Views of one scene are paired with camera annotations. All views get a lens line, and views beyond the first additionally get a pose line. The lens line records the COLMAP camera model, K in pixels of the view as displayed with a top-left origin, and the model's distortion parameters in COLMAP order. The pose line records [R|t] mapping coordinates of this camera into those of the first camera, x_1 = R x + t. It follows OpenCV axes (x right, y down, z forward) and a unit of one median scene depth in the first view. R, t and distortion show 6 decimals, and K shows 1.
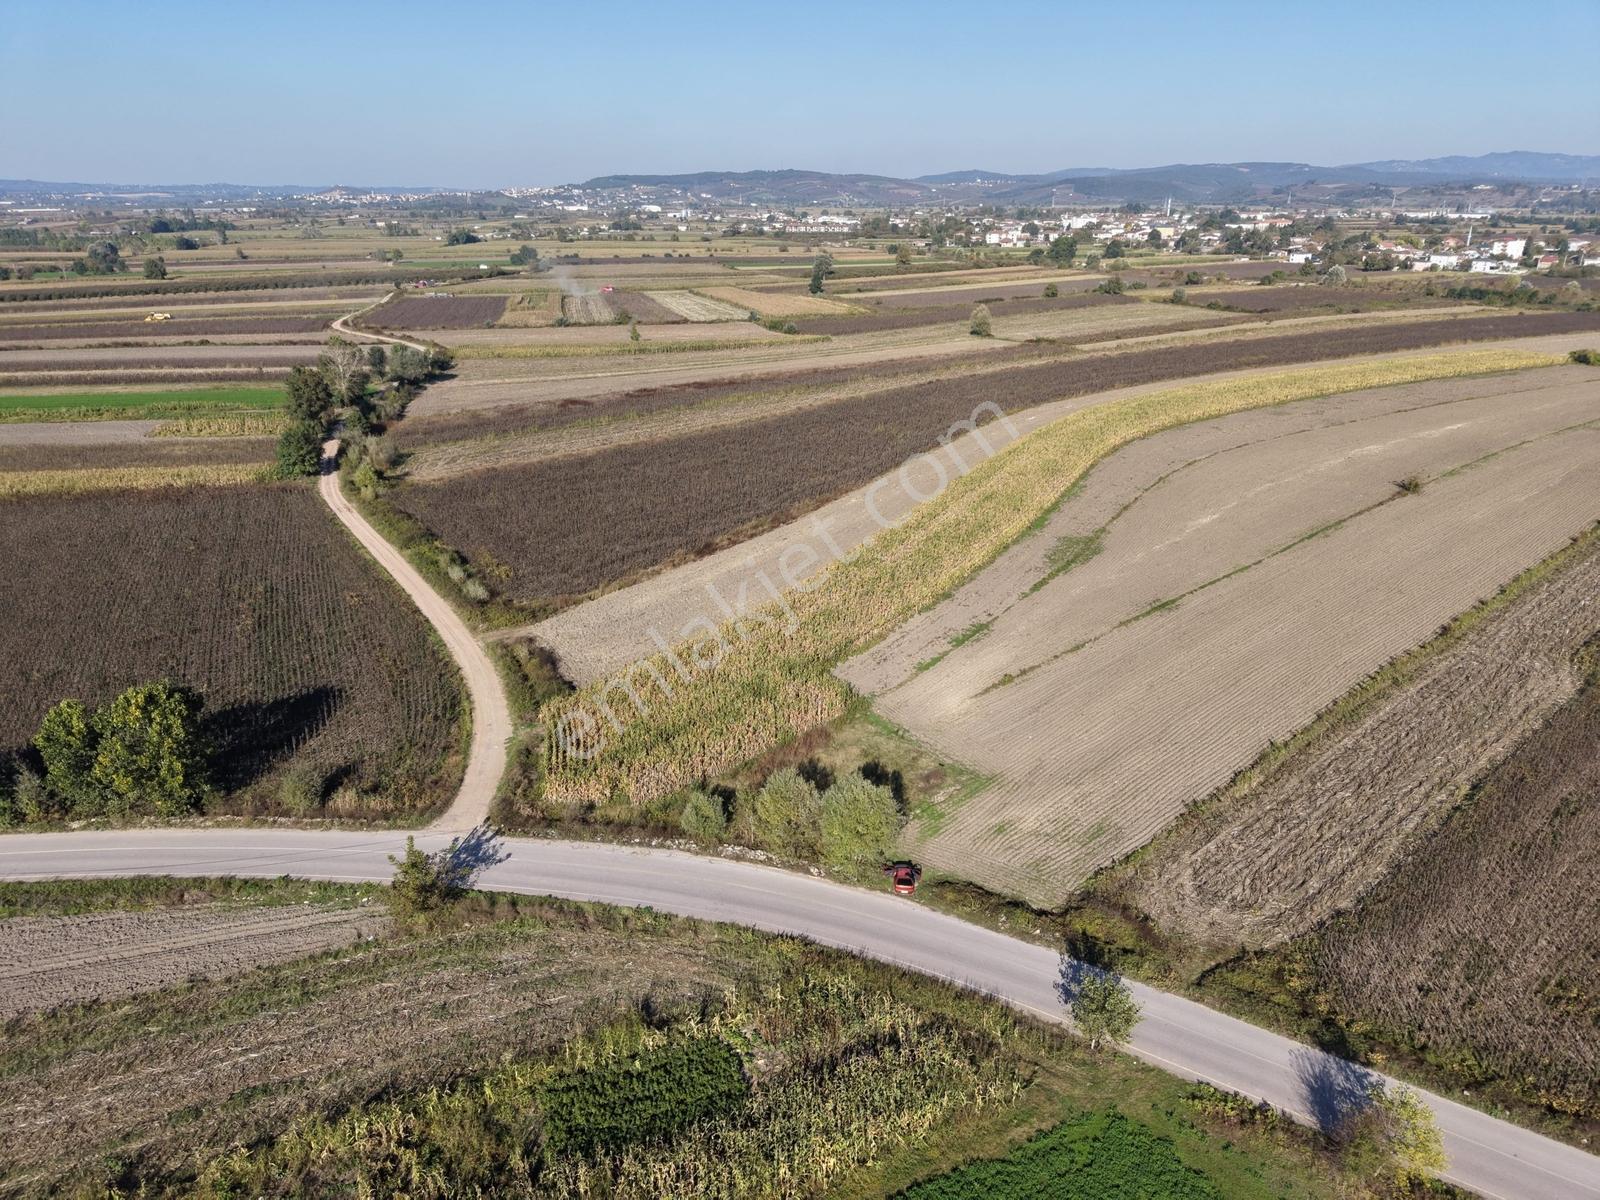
lens RADIAL K [[1074.6, 0, 812.5], [0, 1074.6, 601.6], [0, 0, 1]] dist [0.024435, -0.021896]
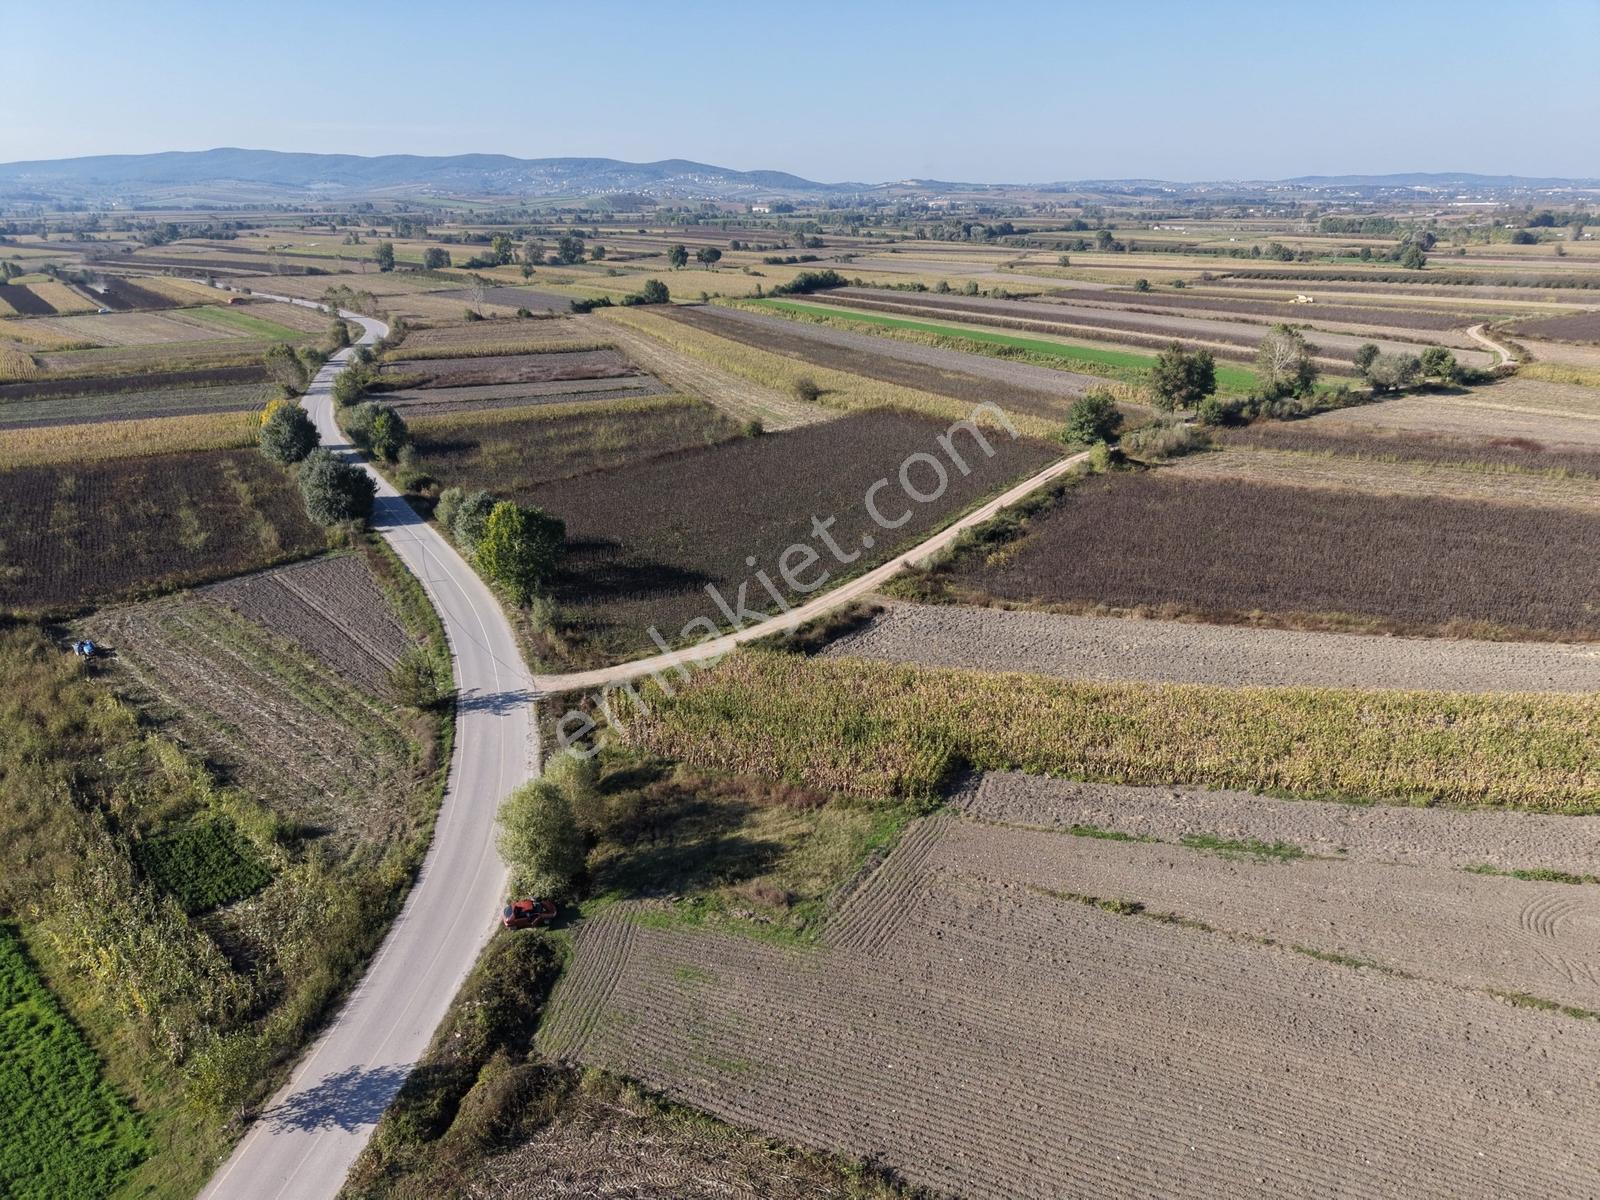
lens RADIAL K [[1074.6, 0, 808.6], [0, 1074.6, 594.2], [0, 0, 1]] dist [0.024435, -0.021896]
pose [[0.415263, 0.322725, -0.850532, 0.222256], [-0.325116, 0.925859, 0.192573, -0.060151], [0.849621, 0.196553, 0.489399, 0.186892]]
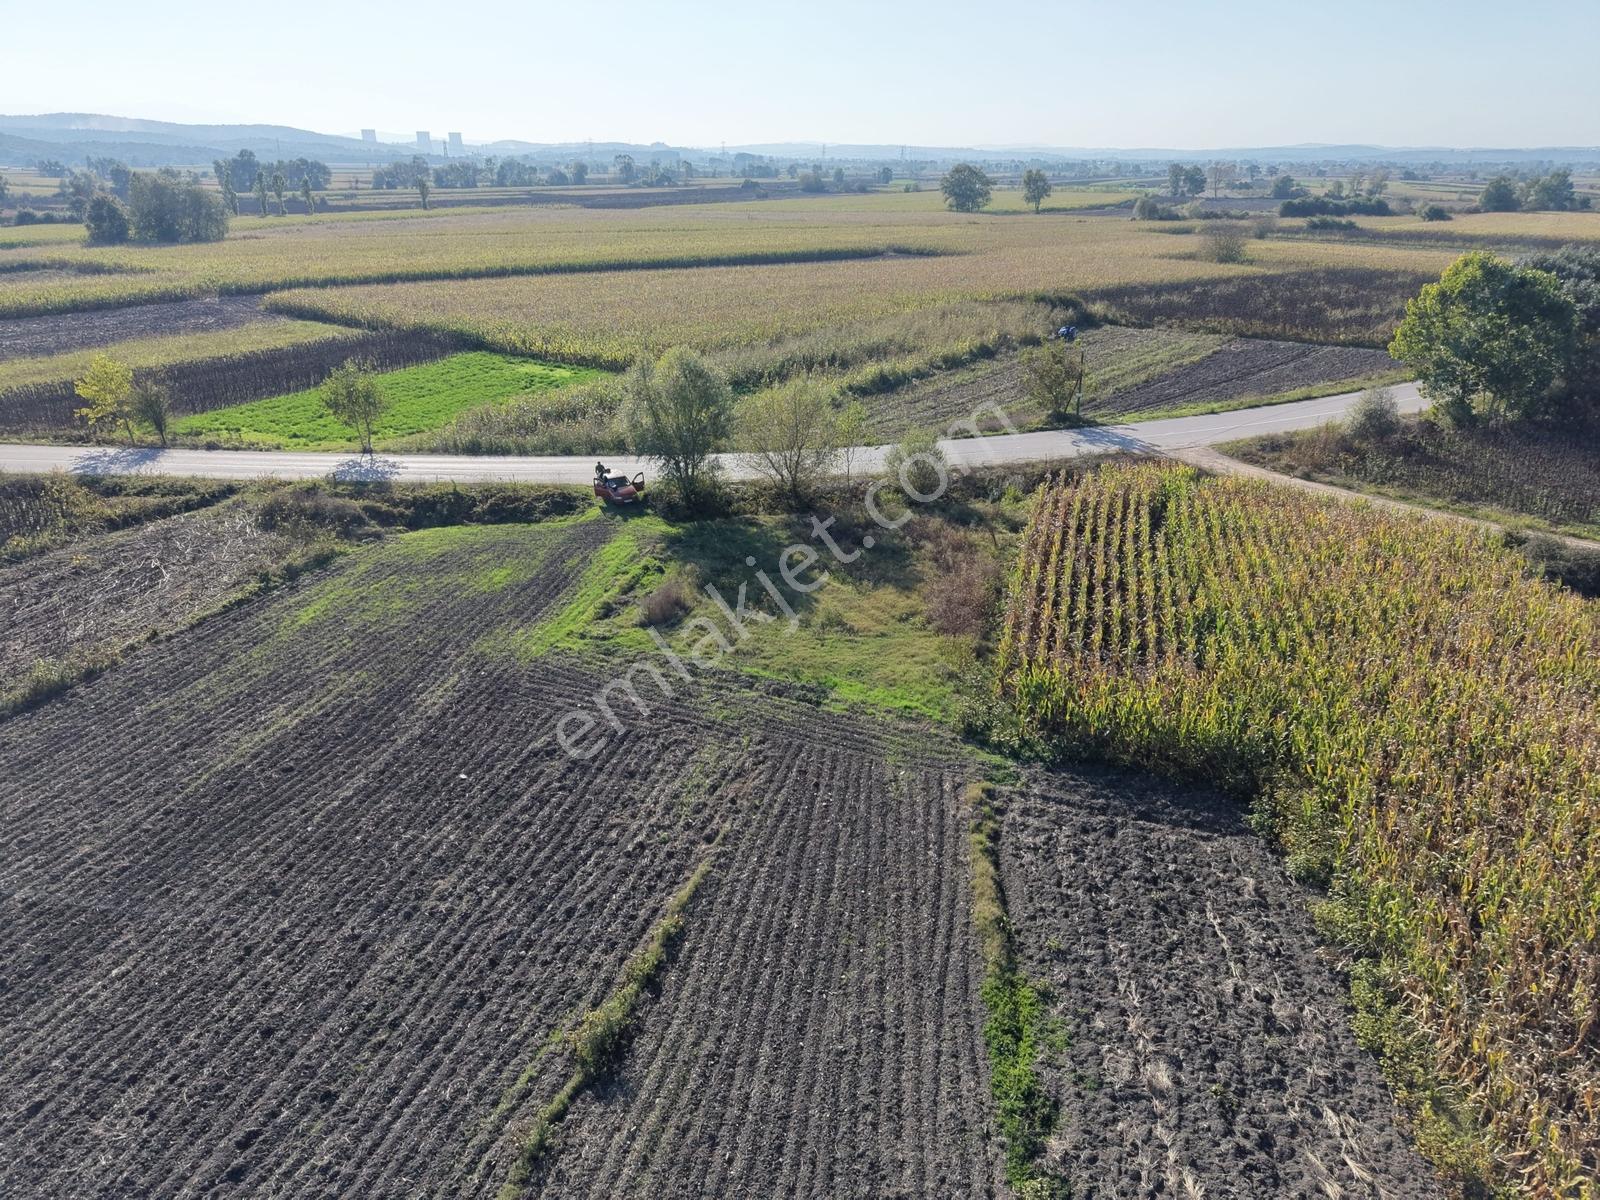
lens RADIAL K [[1074.6, 0, 804.6], [0, 1074.6, 594.7], [0, 0, 1]] dist [0.024435, -0.021896]
pose [[-0.867086, 0.185479, -0.462342, 0.087100], [-0.179323, 0.749670, 0.637054, -0.049229], [0.464764, 0.635289, -0.616768, 0.412341]]
